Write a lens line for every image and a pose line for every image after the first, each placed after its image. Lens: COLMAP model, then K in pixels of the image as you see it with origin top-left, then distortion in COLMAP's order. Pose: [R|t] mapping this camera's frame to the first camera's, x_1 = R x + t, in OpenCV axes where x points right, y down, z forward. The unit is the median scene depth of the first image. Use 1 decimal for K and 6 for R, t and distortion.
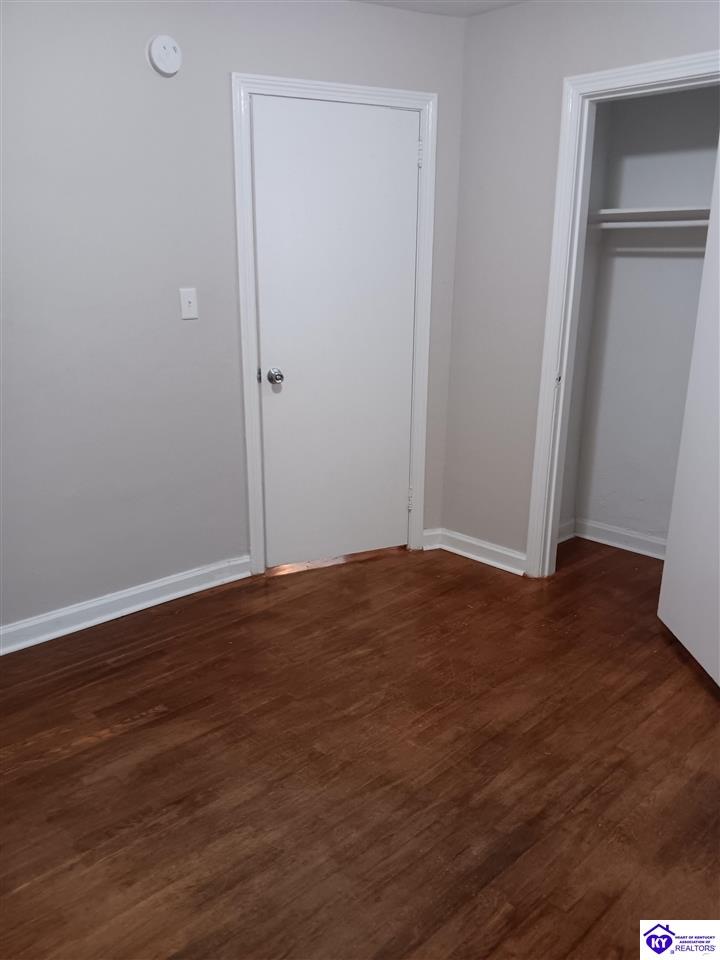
lens RADIAL K [[746.2, 0, 360.0], [0, 746.2, 480.0], [0, 0, 1]] dist [0.076929, -0.147005]
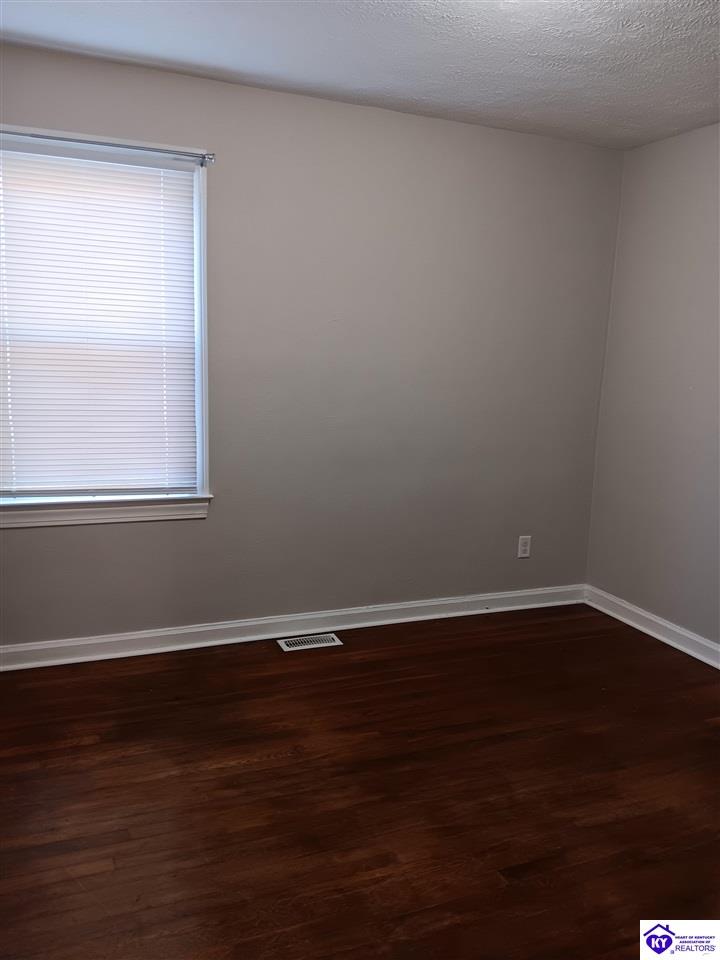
lens RADIAL K [[746.2, 0, 360.0], [0, 746.2, 480.0], [0, 0, 1]] dist [0.076929, -0.147005]
pose [[-0.924785, -0.116674, 0.362160, -0.177335], [0.050139, 0.906156, 0.419960, -0.491290], [-0.377172, 0.406531, -0.832150, 1.720179]]
